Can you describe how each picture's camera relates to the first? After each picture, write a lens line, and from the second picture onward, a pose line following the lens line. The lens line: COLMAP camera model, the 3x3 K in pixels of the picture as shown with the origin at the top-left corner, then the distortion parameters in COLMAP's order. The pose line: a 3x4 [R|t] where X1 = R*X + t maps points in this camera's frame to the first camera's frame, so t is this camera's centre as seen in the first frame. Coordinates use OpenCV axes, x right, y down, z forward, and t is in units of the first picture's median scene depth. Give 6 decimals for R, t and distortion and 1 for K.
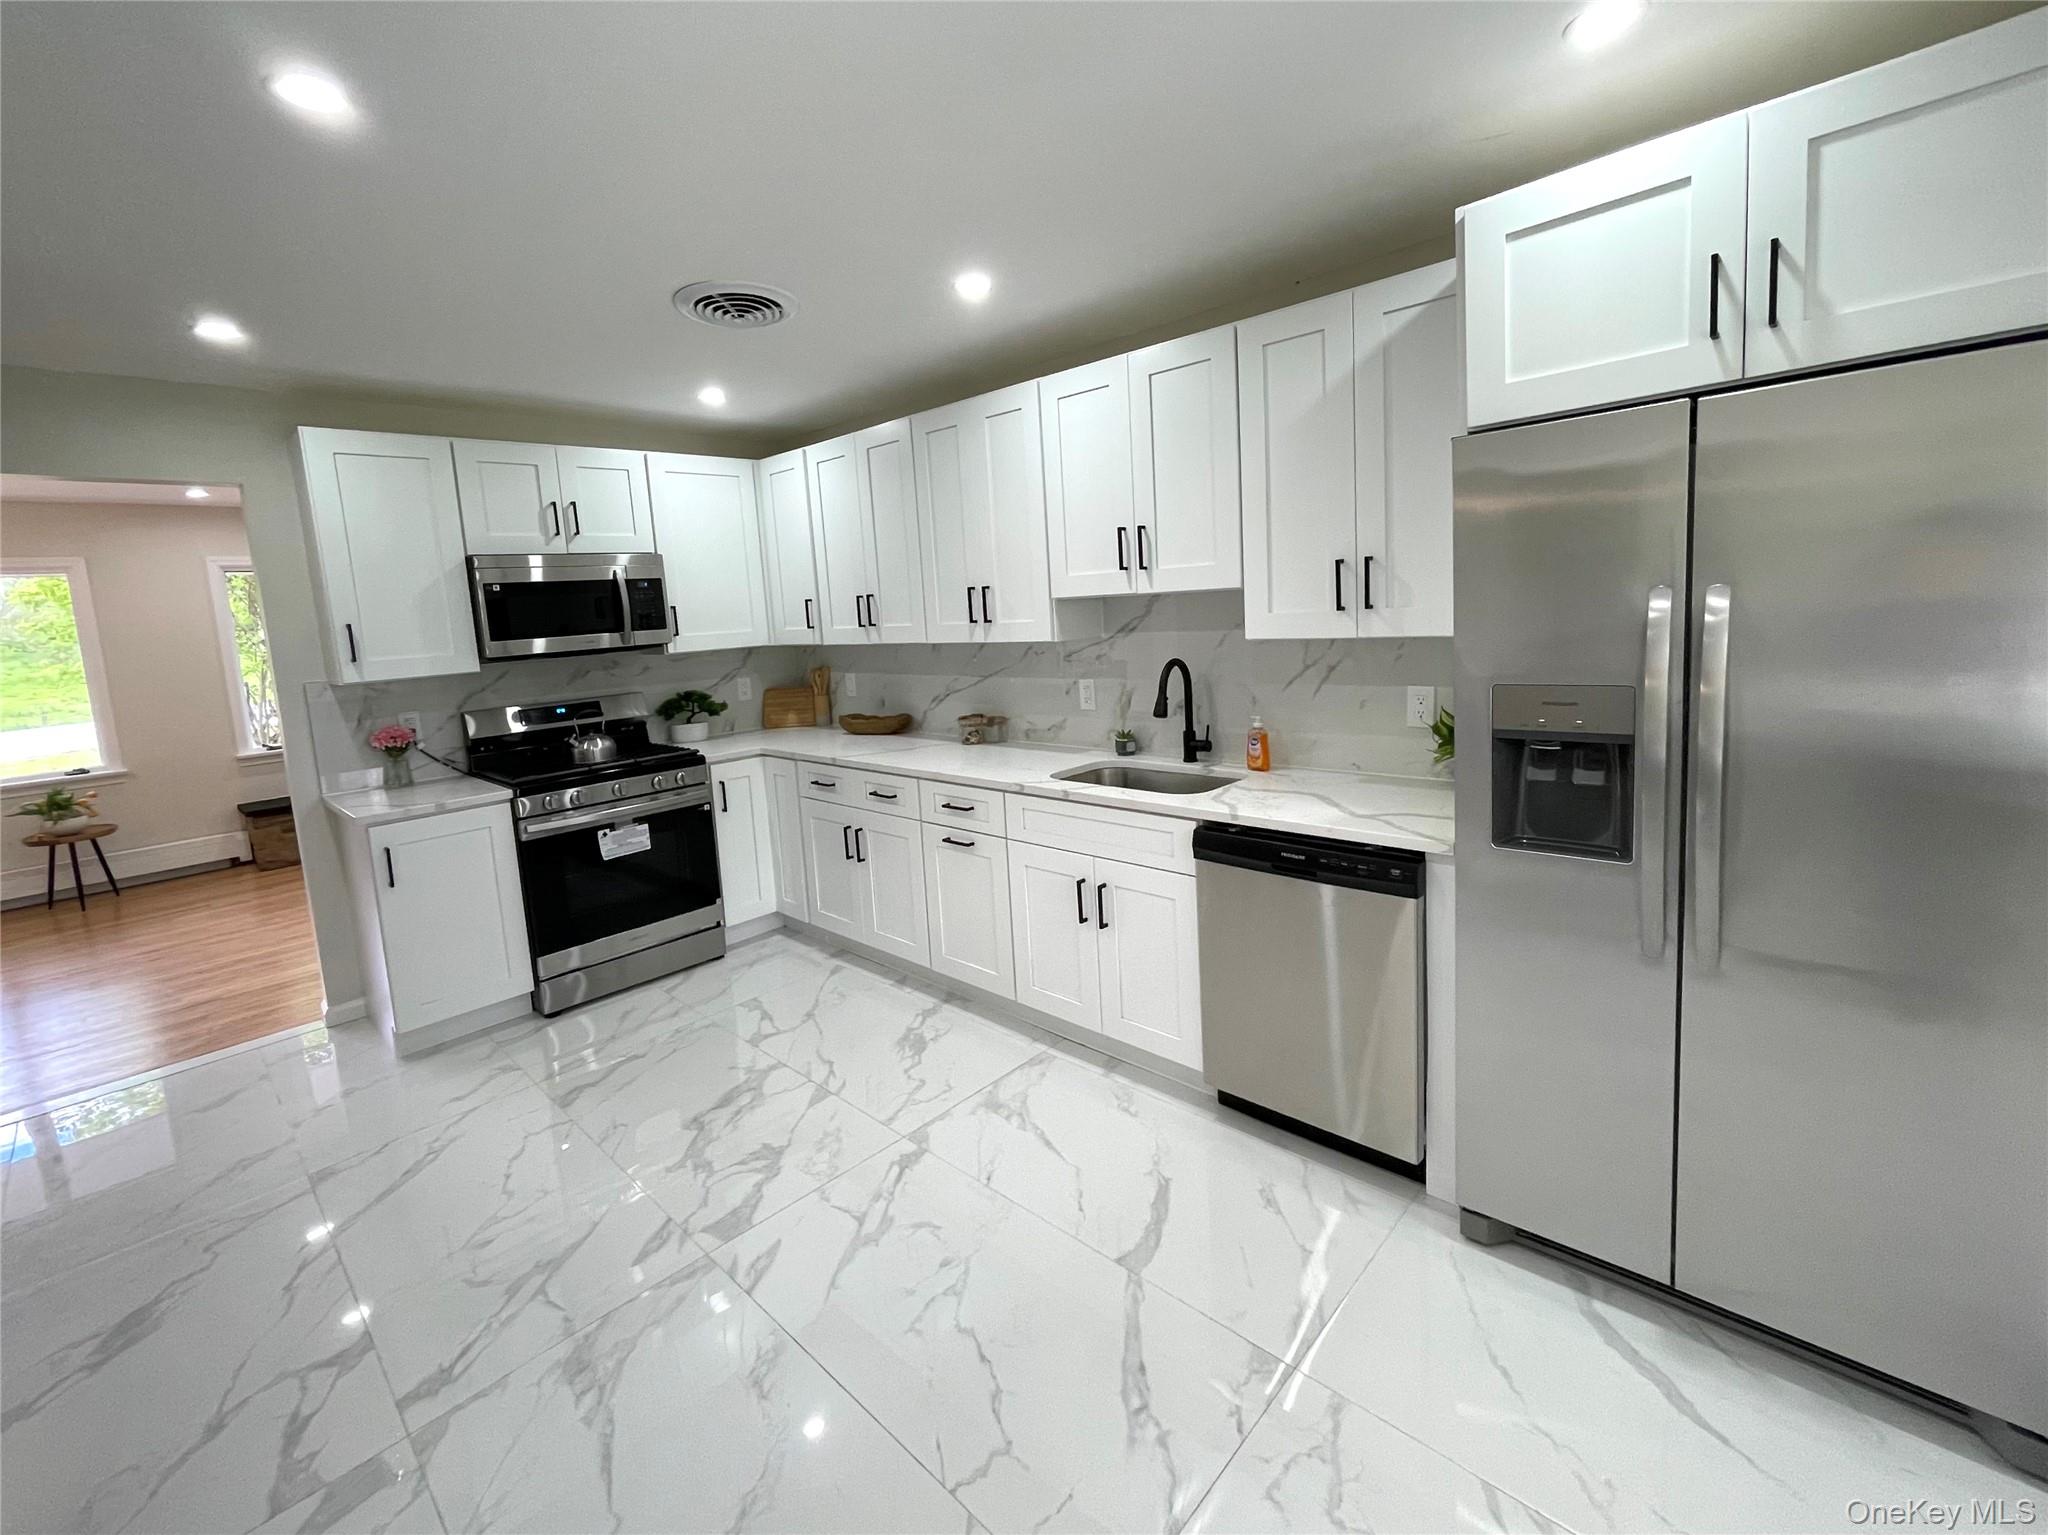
lens RADIAL K [[877.9, 0, 1018.2], [0, 877.9, 710.2], [0, 0, 1]] dist [0.000656, -0.000051]
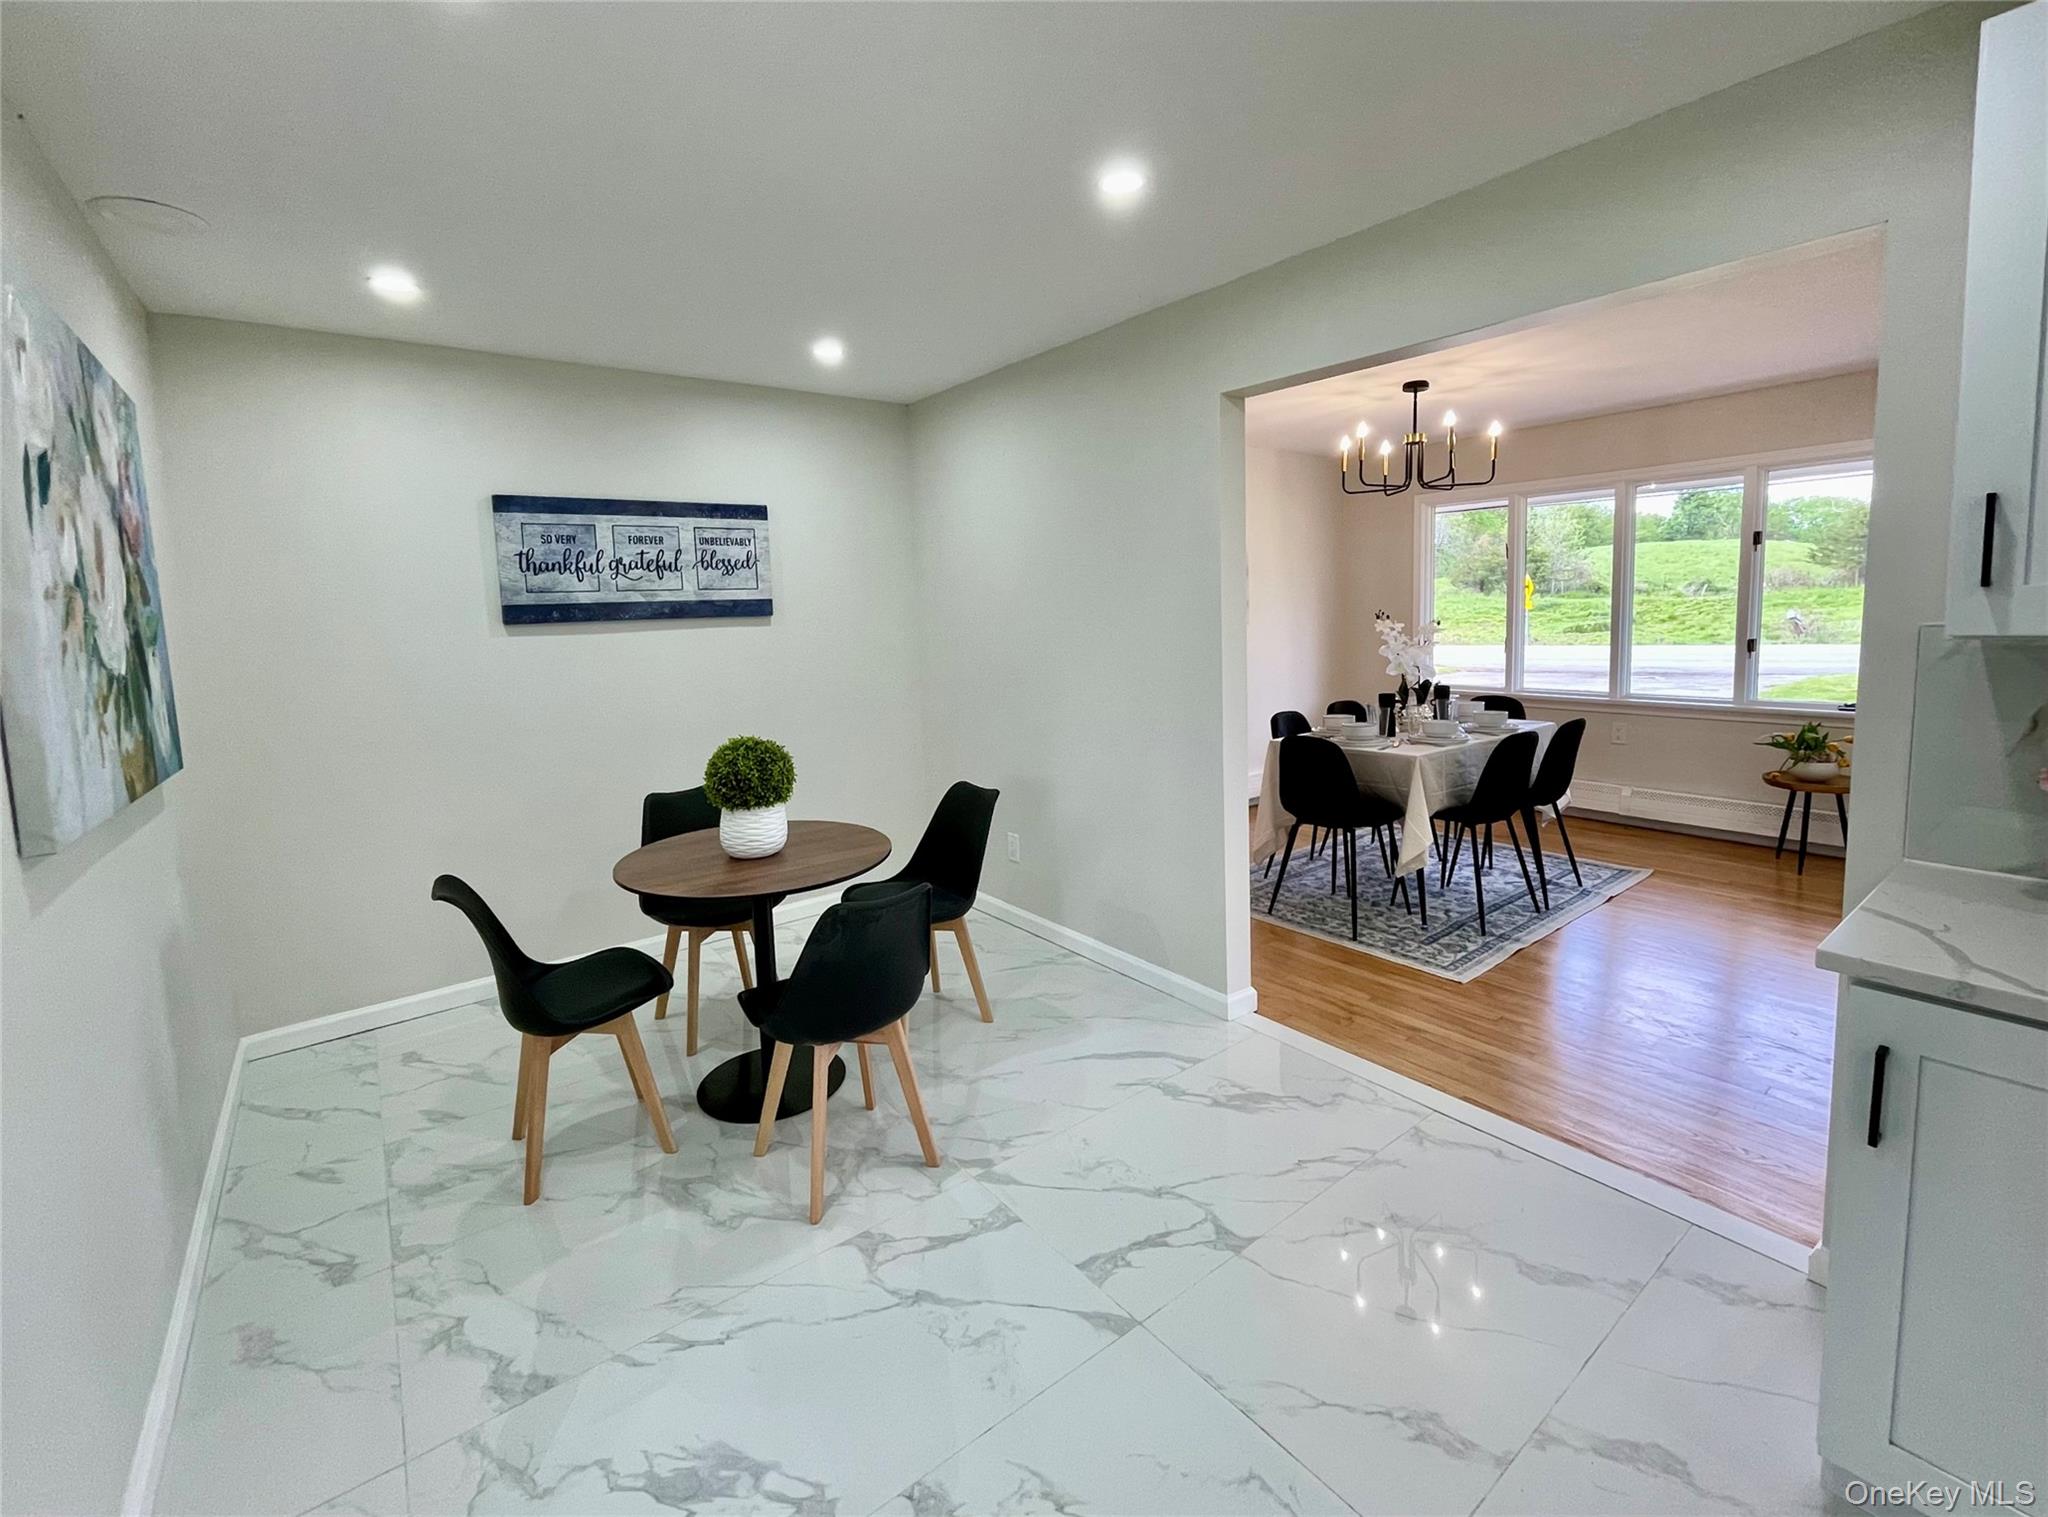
lens RADIAL K [[895.5, 0, 1041.4], [0, 895.5, 707.7], [0, 0, 1]] dist [-0.000018, -0.000077]
pose [[-0.131749, 0.173620, -0.975960, -0.297045], [-0.079011, 0.979571, 0.184928, -0.044345], [0.988129, 0.101475, -0.115340, 0.651872]]
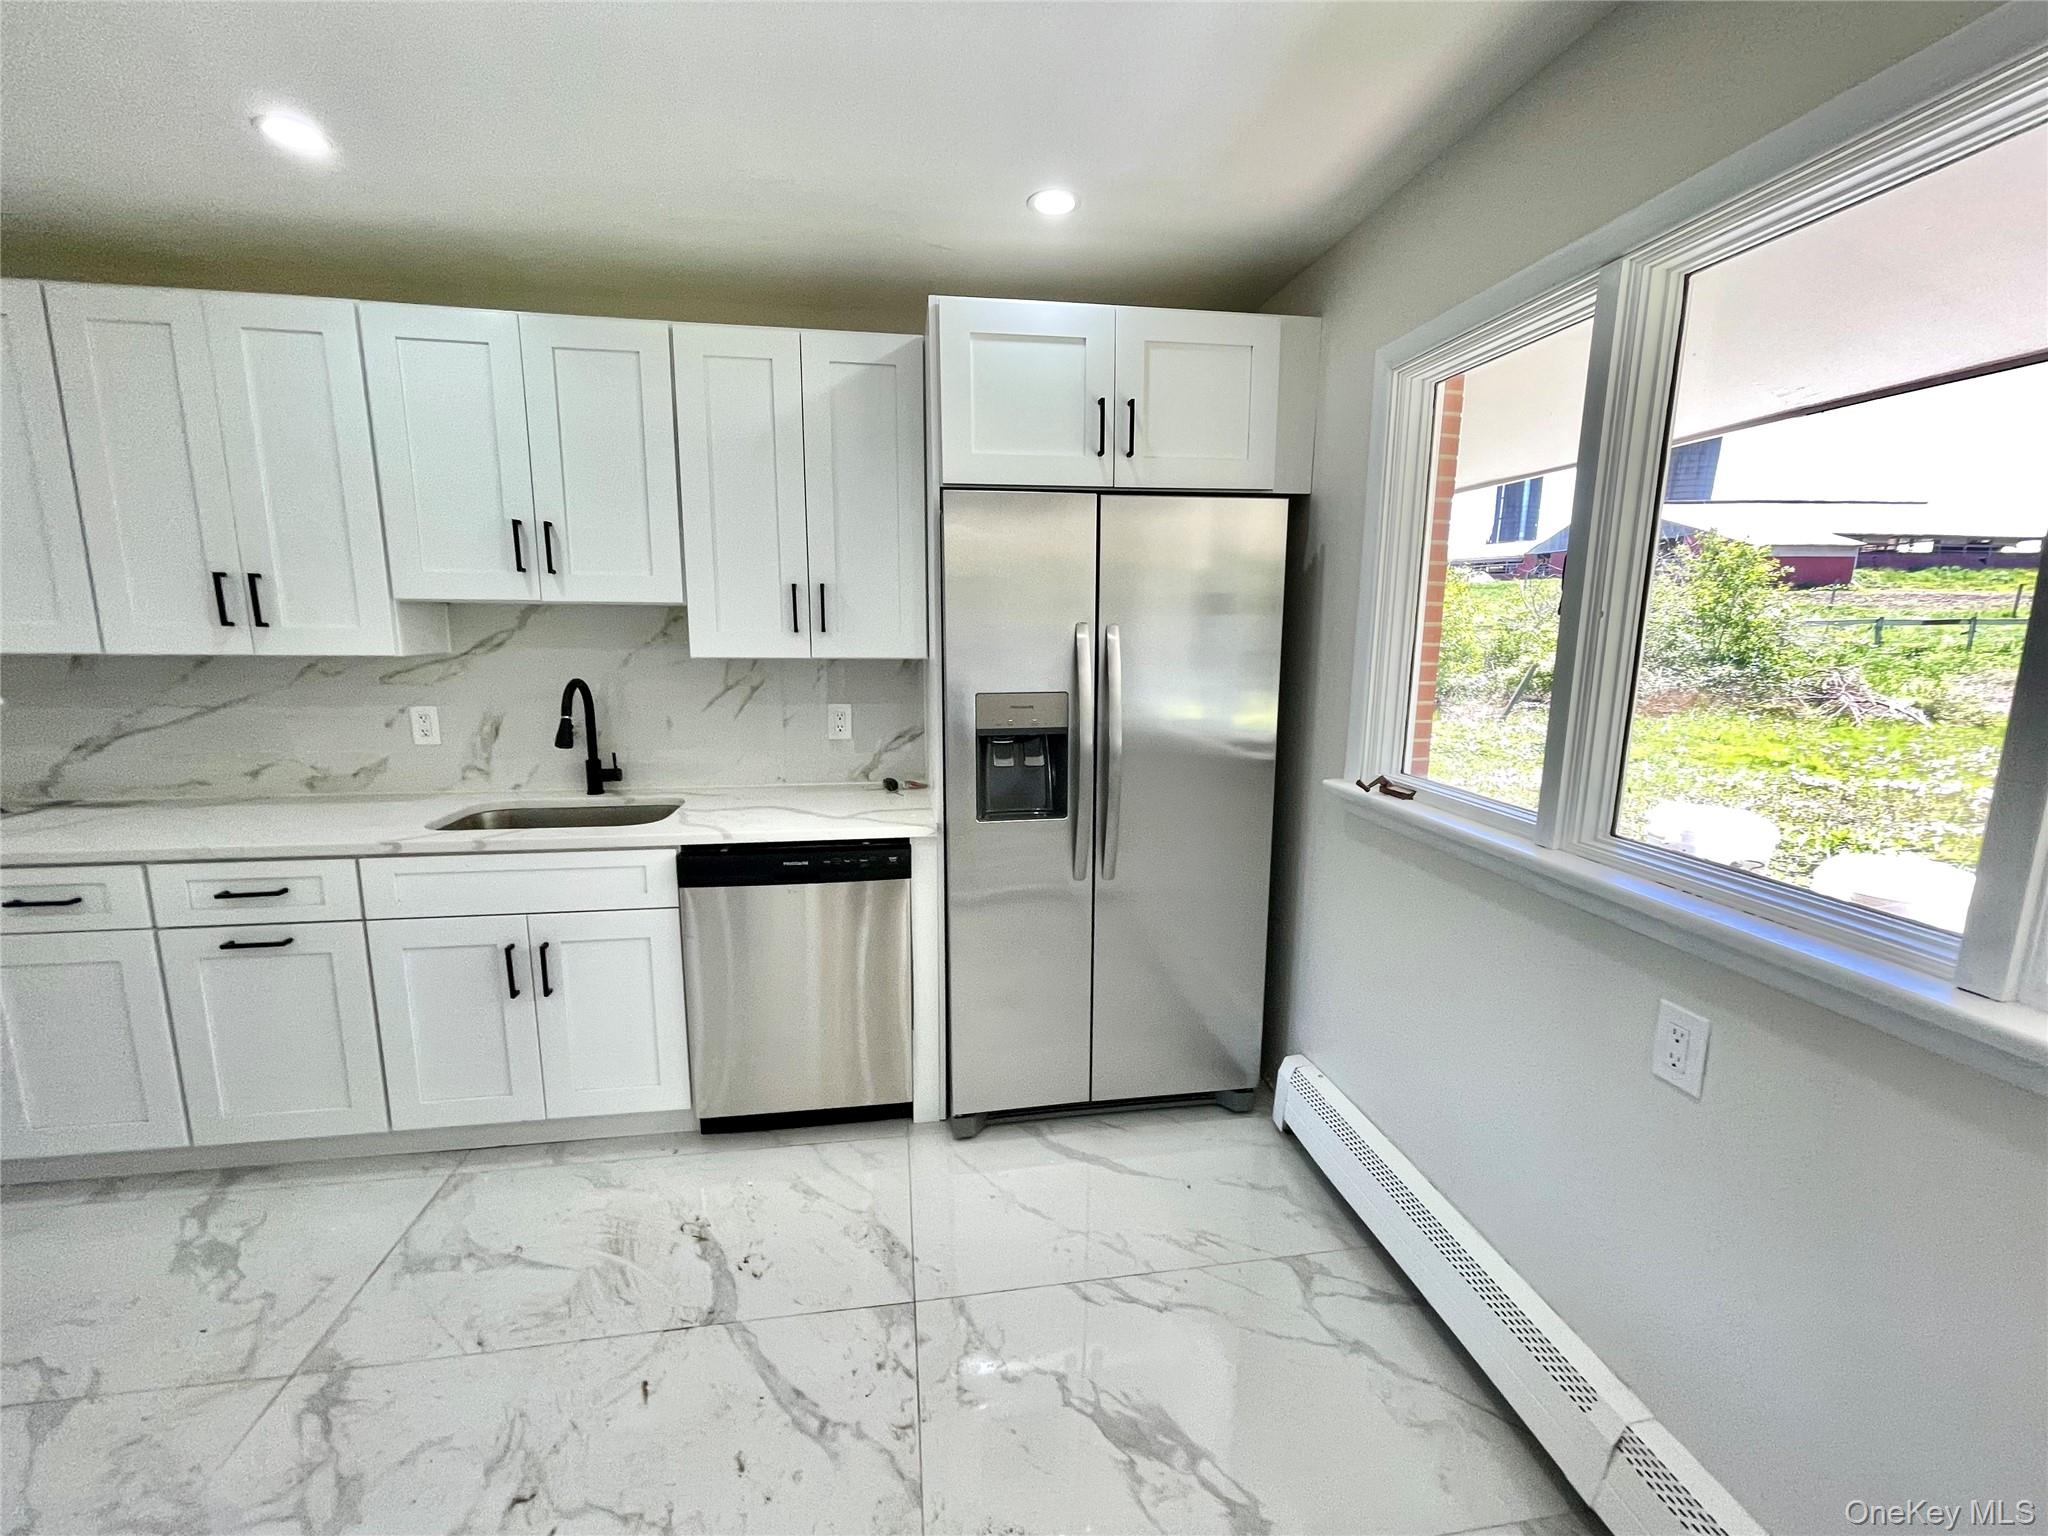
lens RADIAL K [[843.9, 0, 1008.0], [0, 843.9, 765.8], [0, 0, 1]] dist [0.008106, 0.000197]
pose [[0.613633, -0.070318, 0.786454, -0.231770], [0.052433, 0.997457, 0.048273, 0.010544], [-0.787849, 0.011614, 0.615759, 0.128130]]
